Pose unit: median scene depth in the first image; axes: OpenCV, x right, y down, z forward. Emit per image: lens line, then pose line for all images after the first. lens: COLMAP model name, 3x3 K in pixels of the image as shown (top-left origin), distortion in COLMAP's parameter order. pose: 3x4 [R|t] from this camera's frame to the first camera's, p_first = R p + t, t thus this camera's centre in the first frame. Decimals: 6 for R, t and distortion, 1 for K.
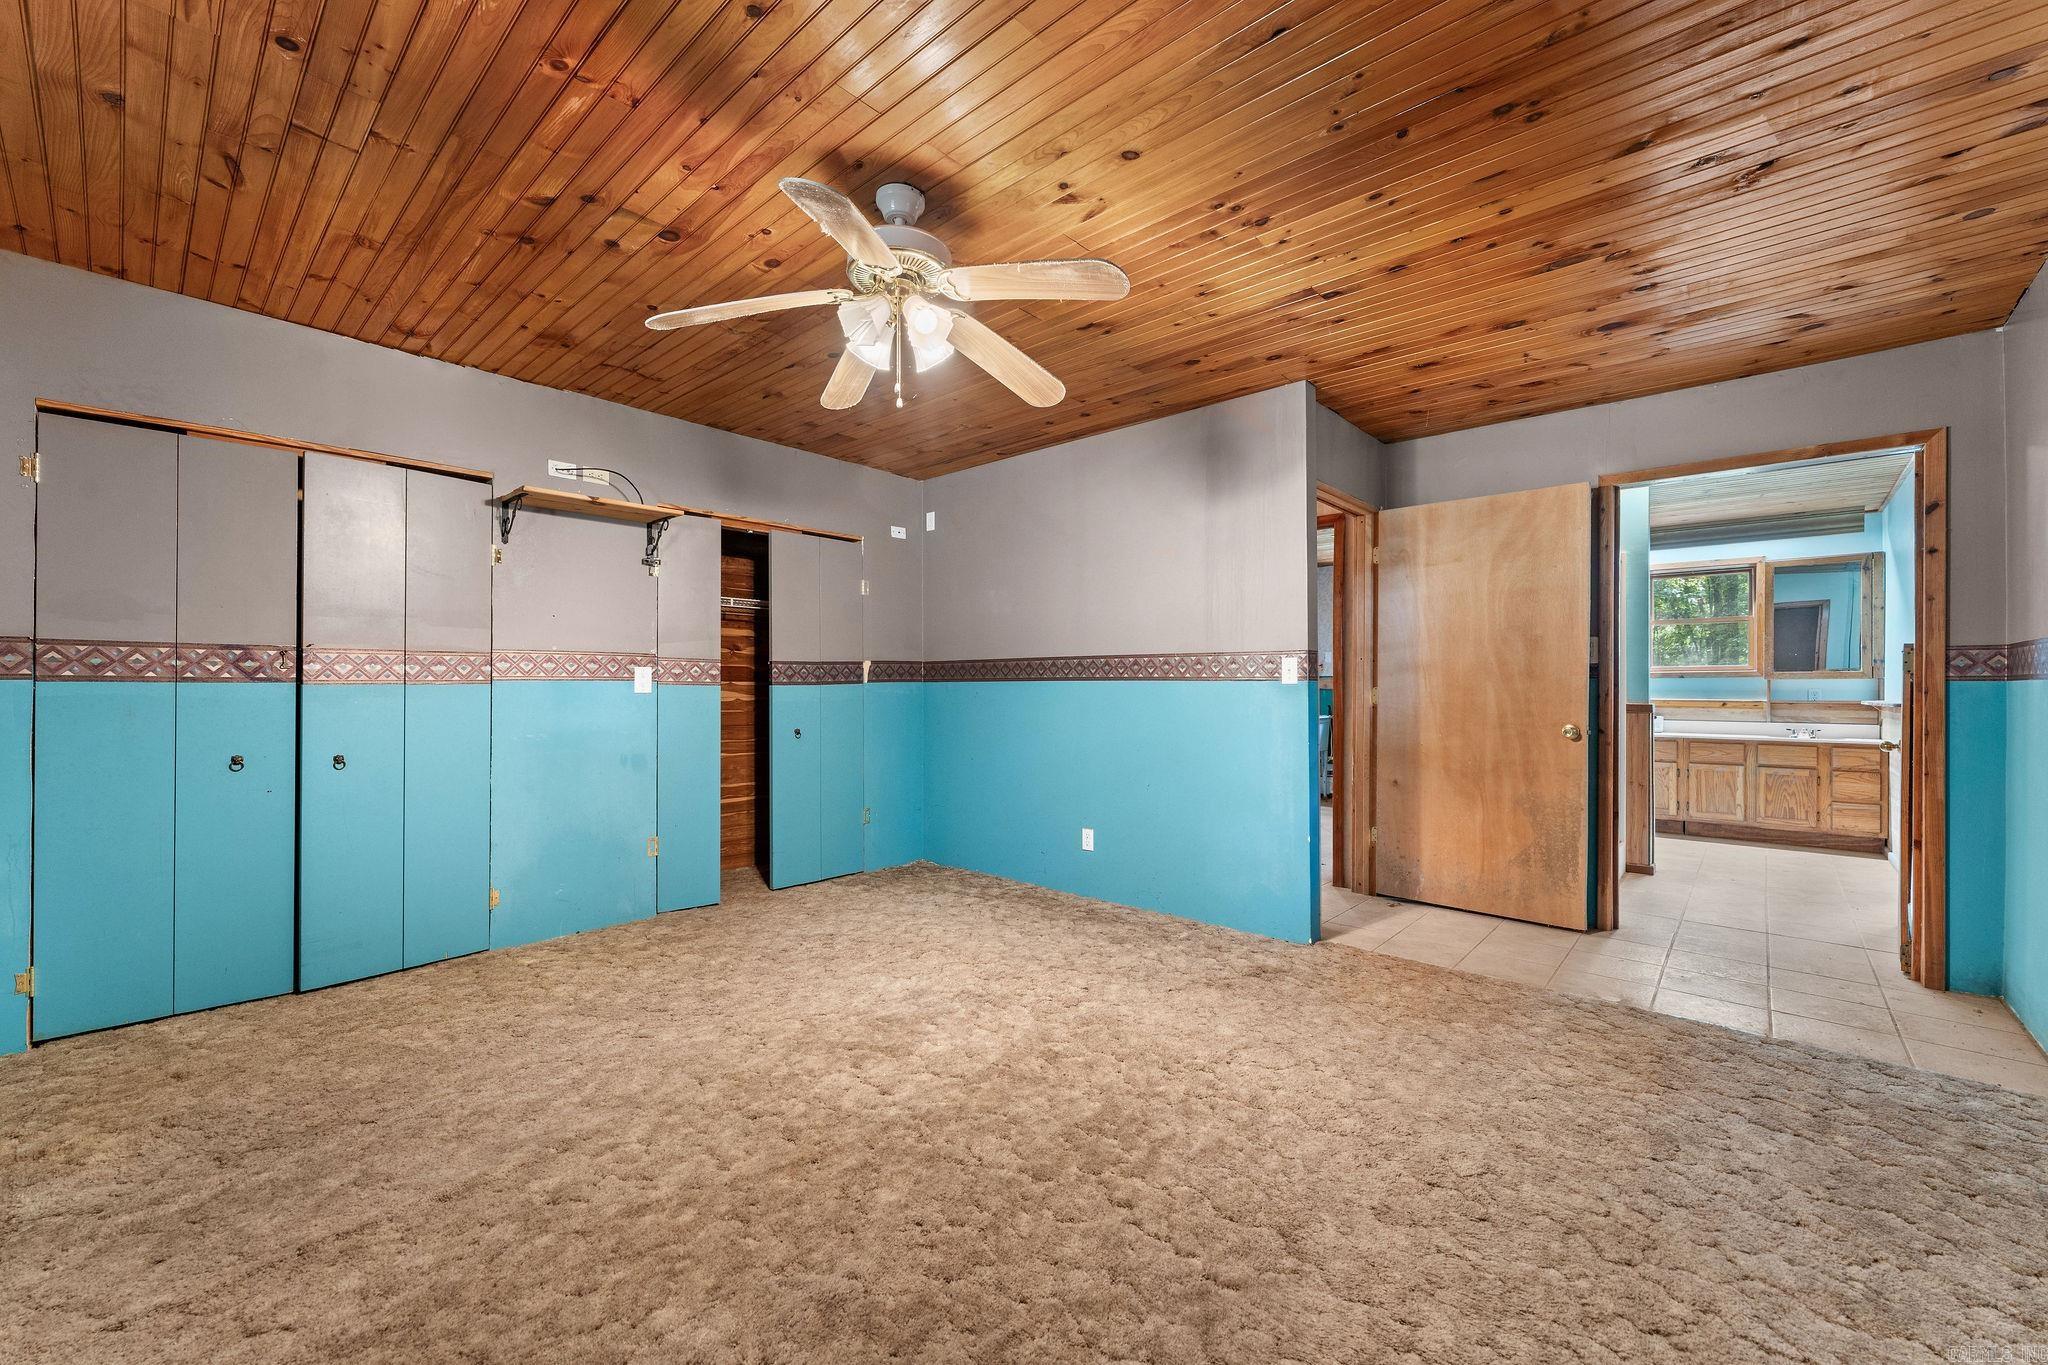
lens RADIAL K [[811.9, 0, 1017.9], [0, 811.9, 689.9], [0, 0, 1]] dist [0.003651, 0.000009]
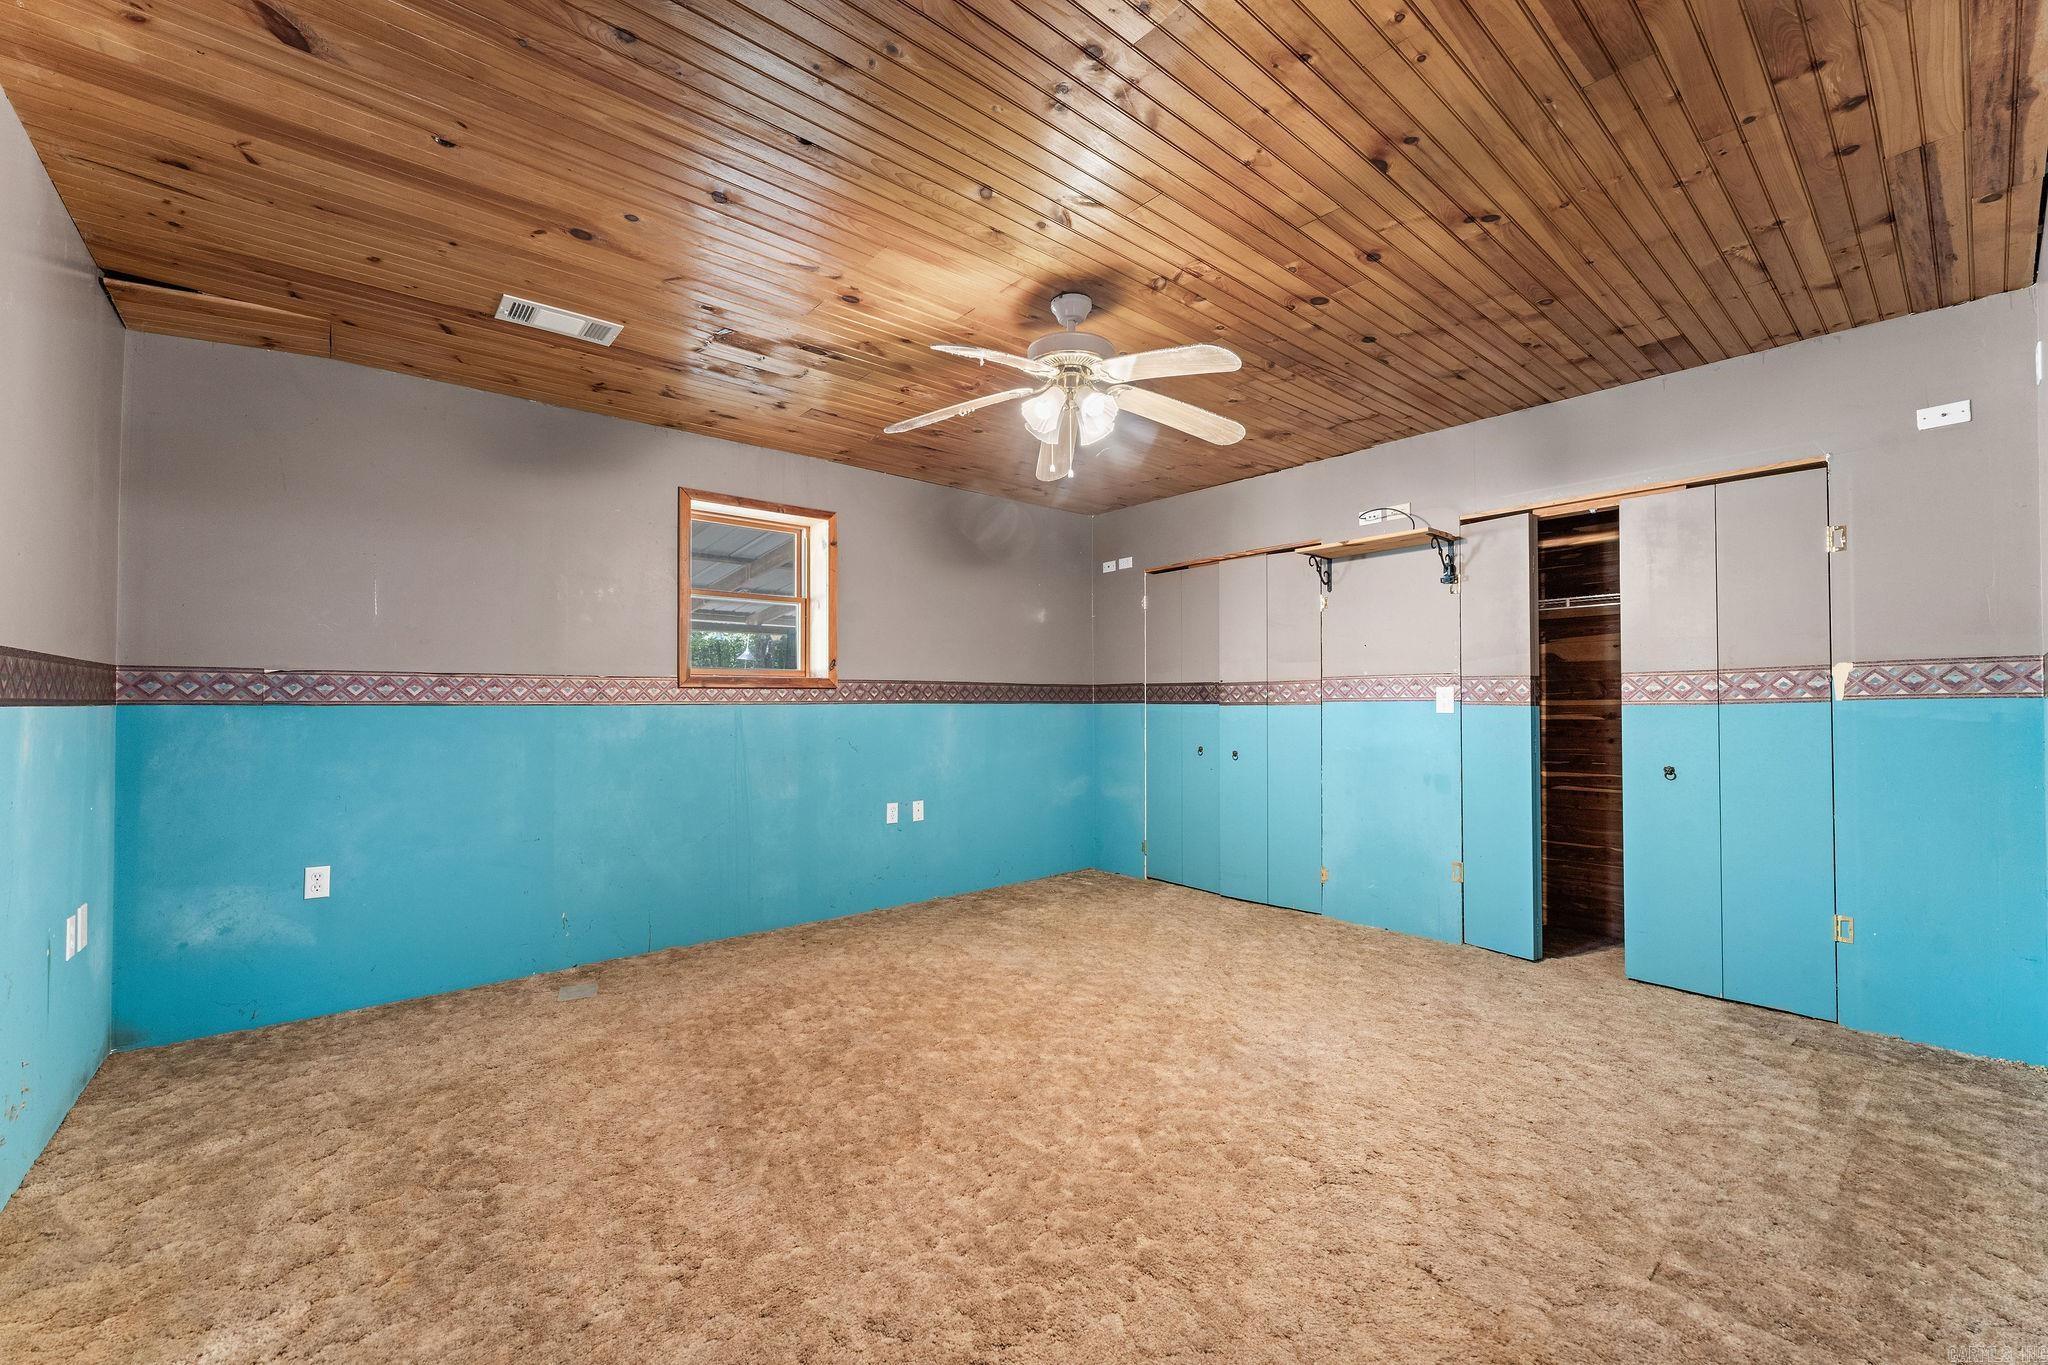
lens RADIAL K [[811.9, 0, 1017.6], [0, 811.9, 685.3], [0, 0, 1]] dist [0.003651, 0.000009]
pose [[-0.130351, -0.023367, -0.991192, 0.860167], [-0.001961, 0.999726, -0.023311, -0.008915], [0.991466, -0.001095, -0.130361, 0.891188]]
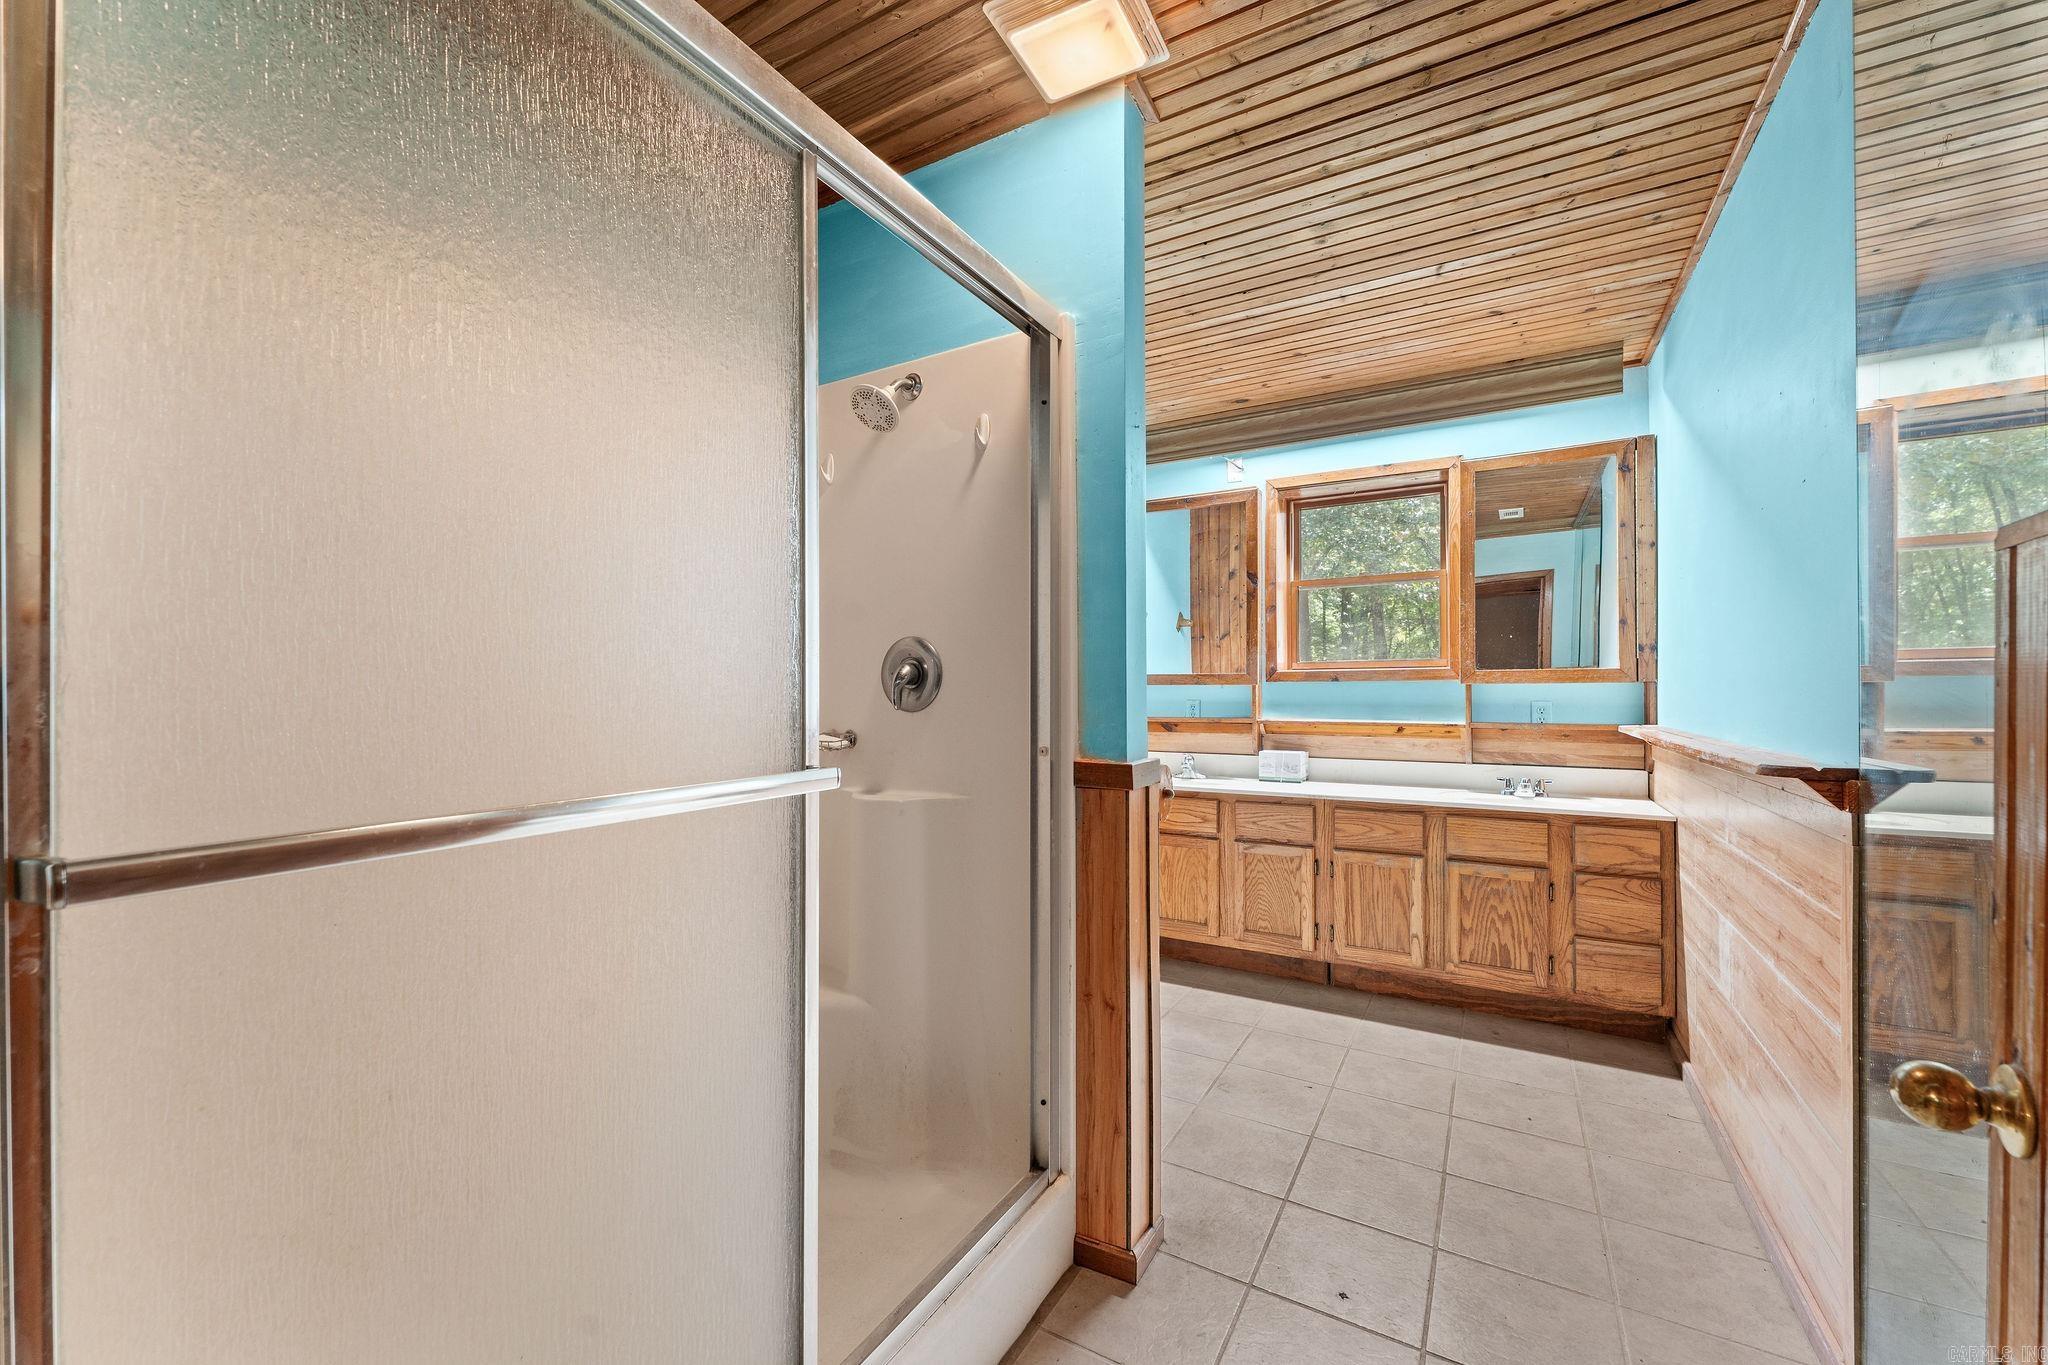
lens RADIAL K [[811.9, 0, 1018.5], [0, 811.9, 692.2], [0, 0, 1]] dist [0.003651, 0.000009]
pose [[0.975397, 0.004161, 0.220416, 0.446035], [-0.002084, 0.999951, -0.009653, -0.001546], [-0.220445, 0.008956, 0.975358, 0.469940]]
